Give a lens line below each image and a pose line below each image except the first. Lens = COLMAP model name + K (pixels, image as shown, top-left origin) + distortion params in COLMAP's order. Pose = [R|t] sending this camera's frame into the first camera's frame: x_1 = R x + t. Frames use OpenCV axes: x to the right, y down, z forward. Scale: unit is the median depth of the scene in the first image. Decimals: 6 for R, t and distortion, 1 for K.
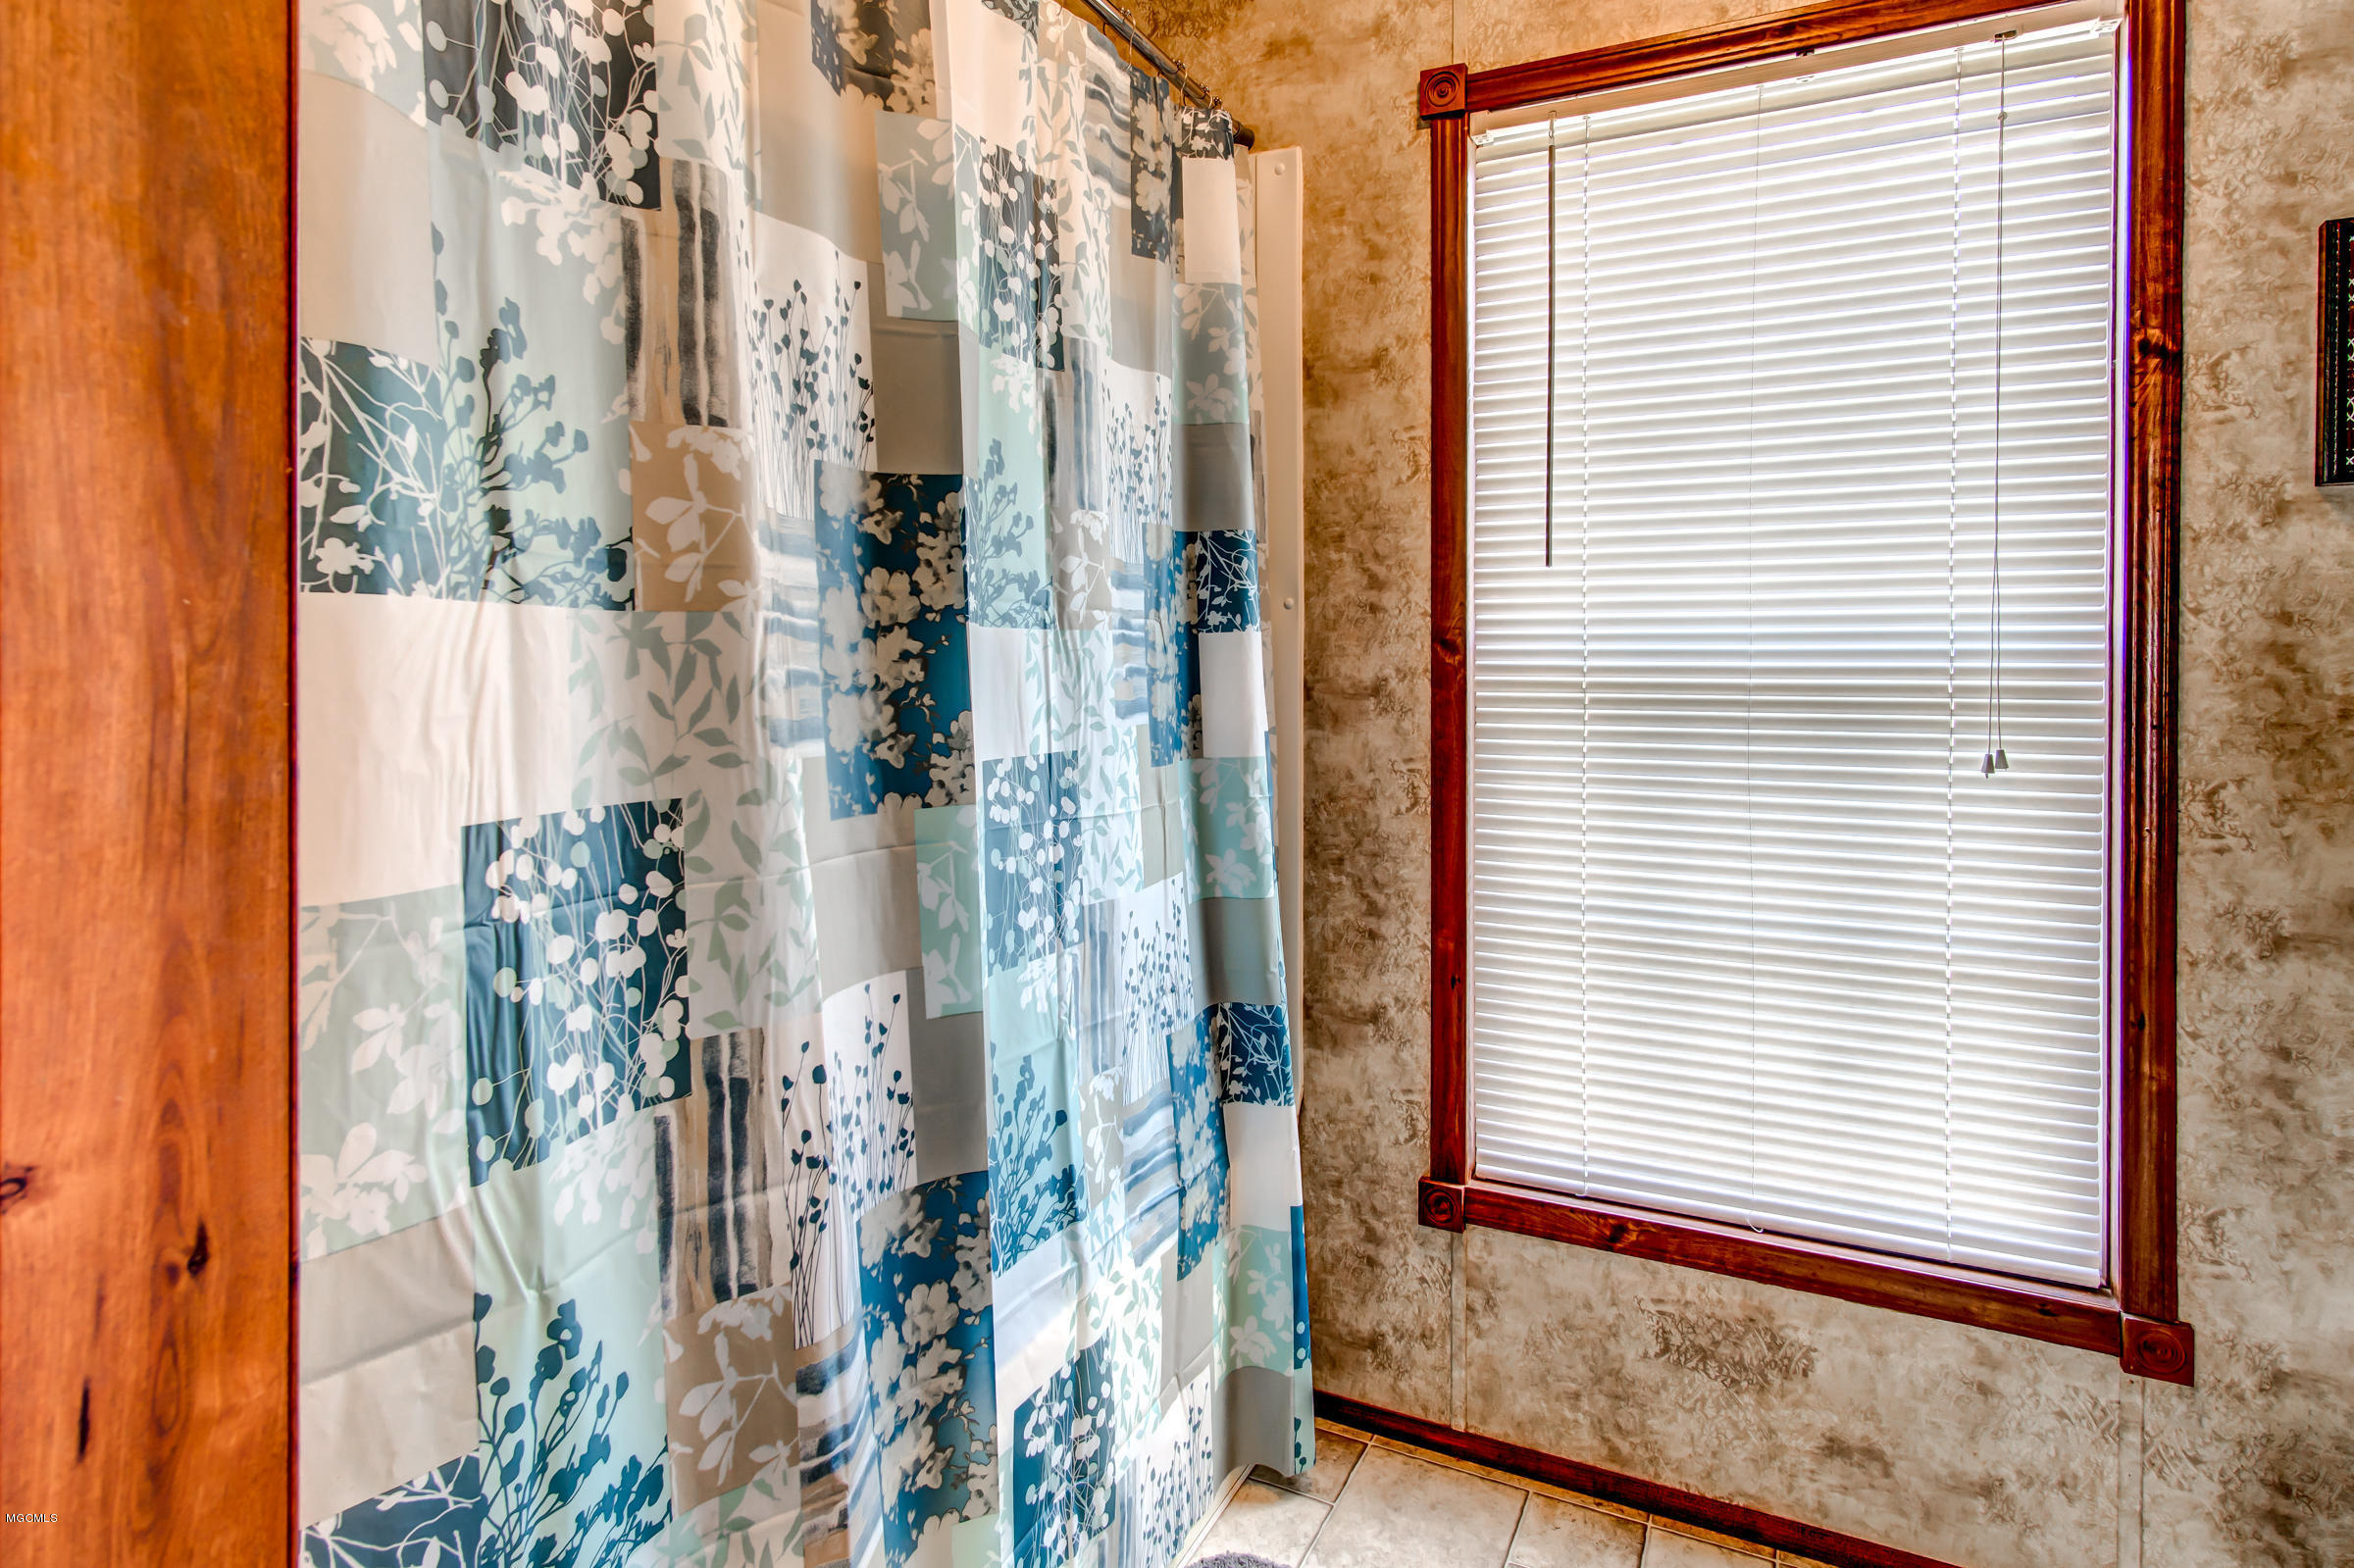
lens RADIAL K [[1302.5, 0, 1179.4], [0, 1302.5, 673.5], [0, 0, 1]] dist [0.006468, 0.001805]
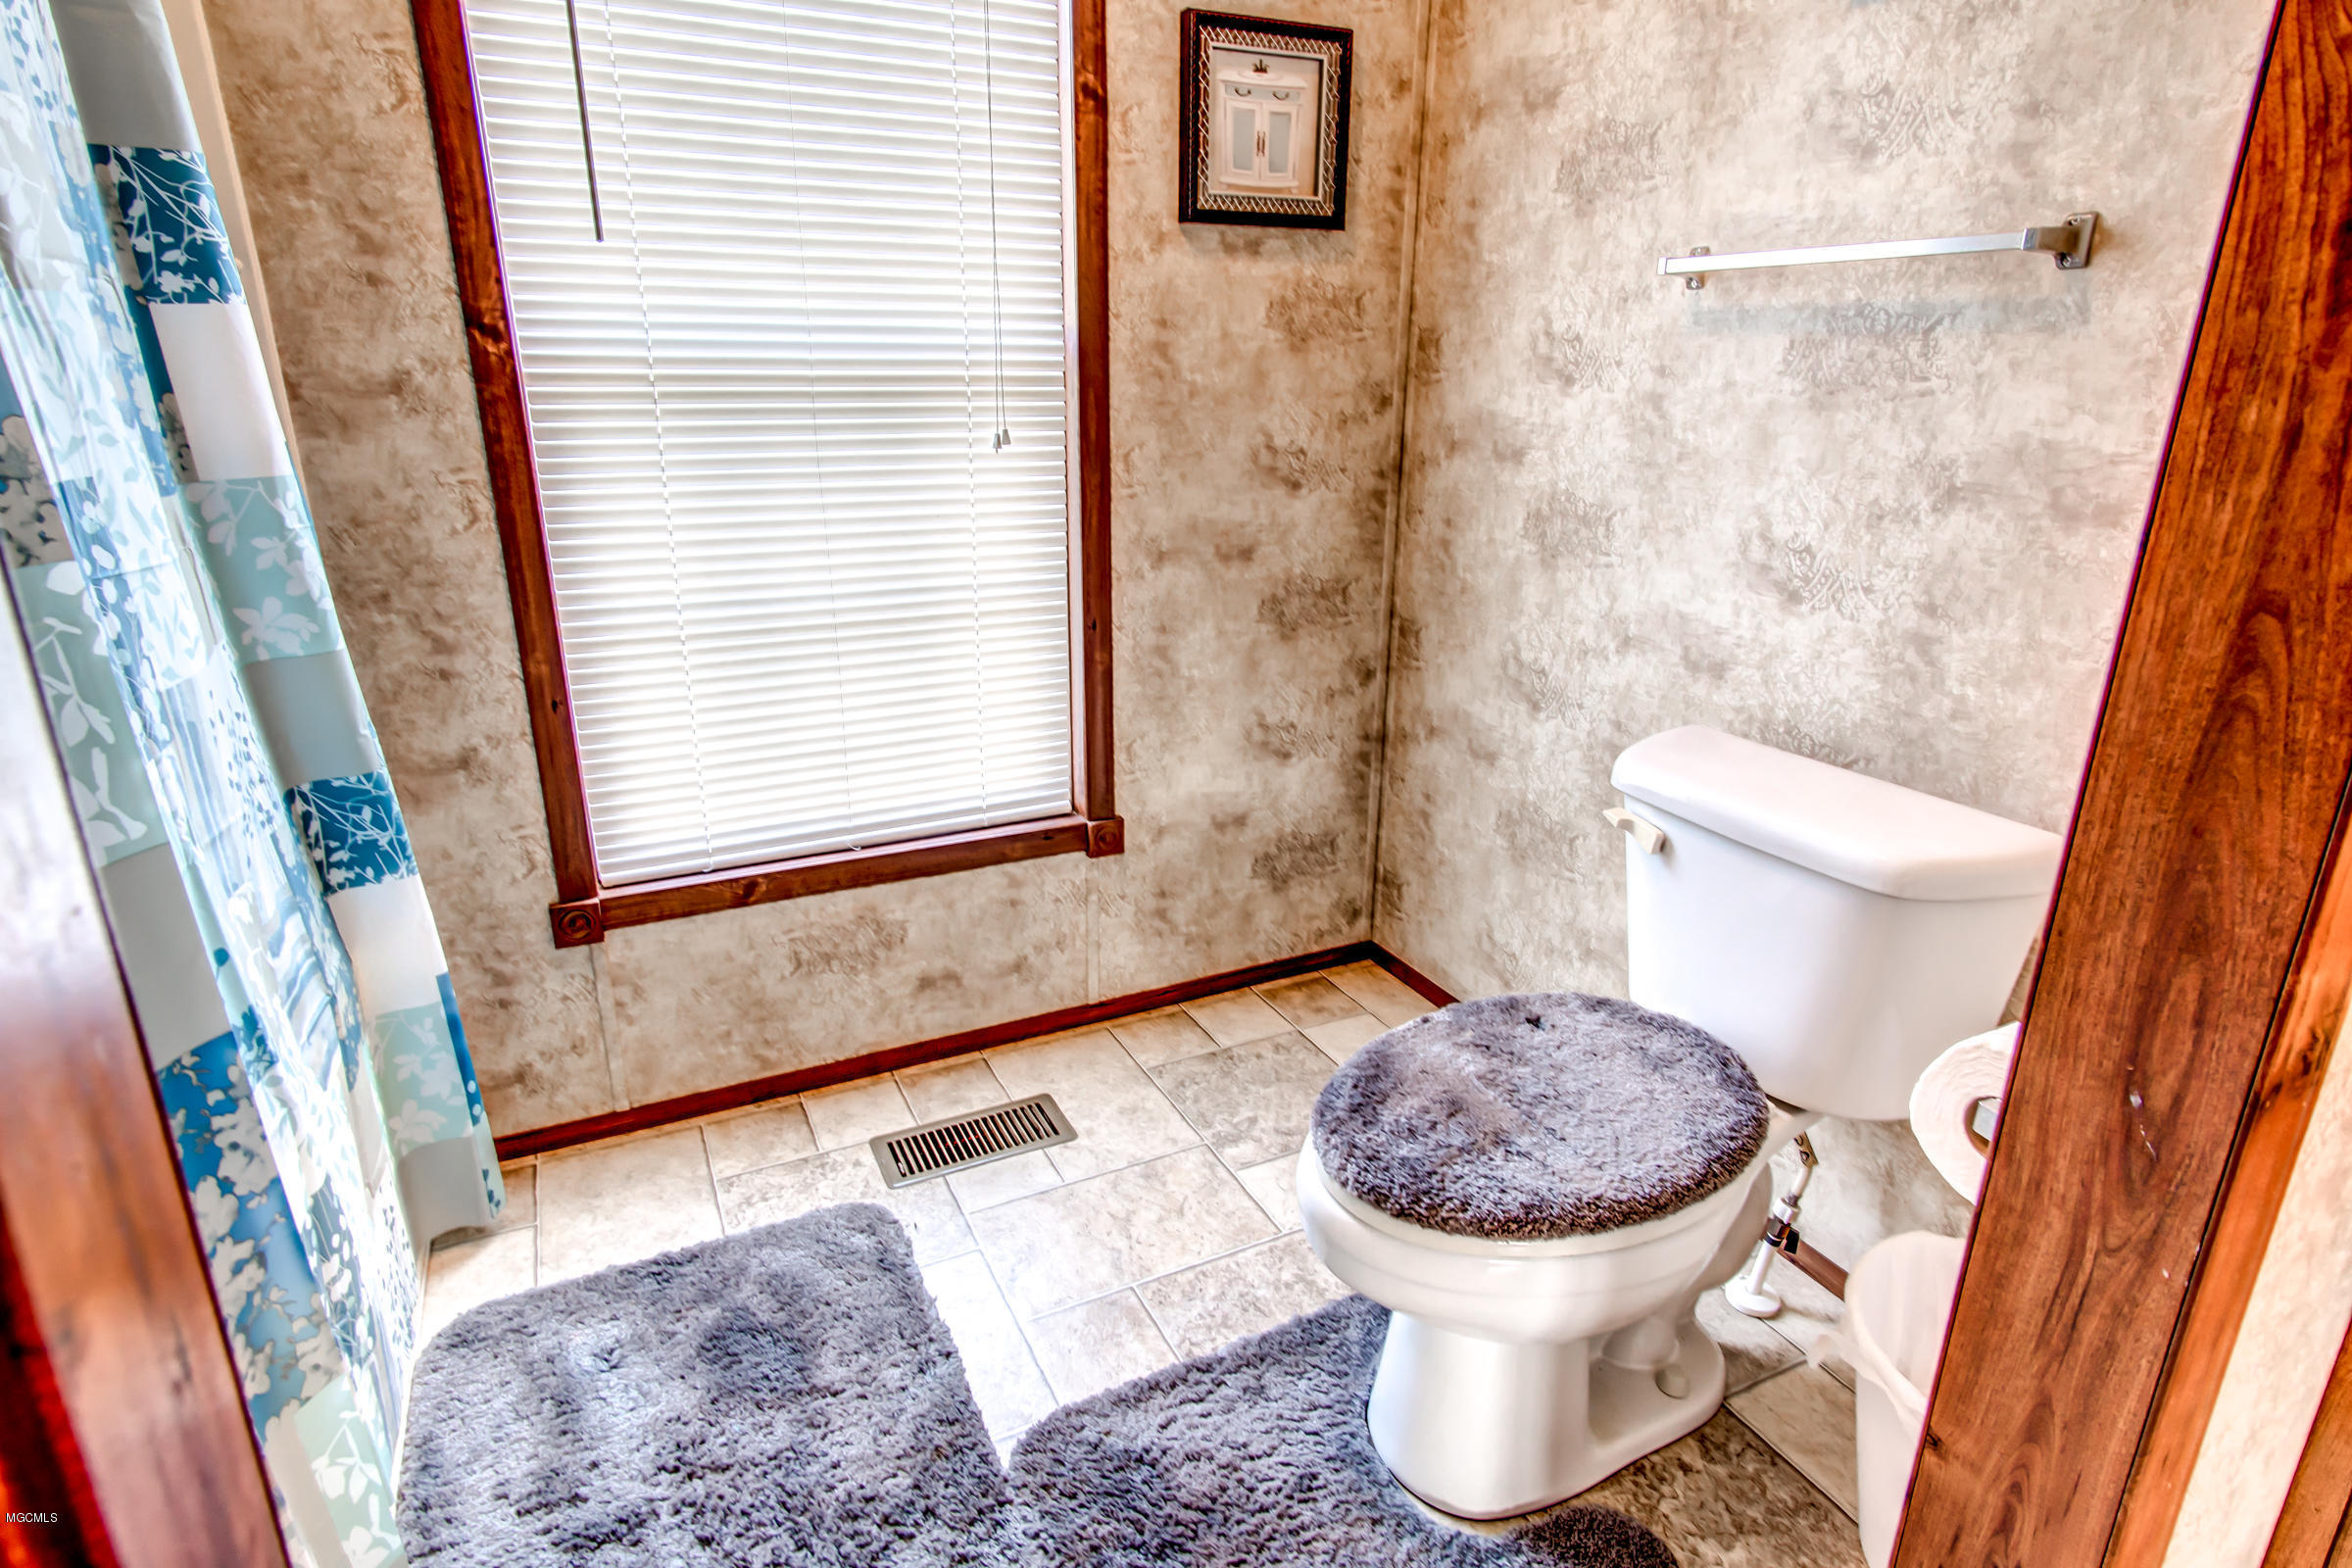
lens RADIAL K [[1255.3, 0, 1176.0], [0, 1255.3, 784.0], [0, 0, 1]] dist [0.003216, 0.002020]
pose [[0.599939, -0.251196, 0.759588, -0.240764], [0.003646, 0.950279, 0.311378, 0.006559], [-0.800037, -0.184038, 0.571026, 0.103325]]
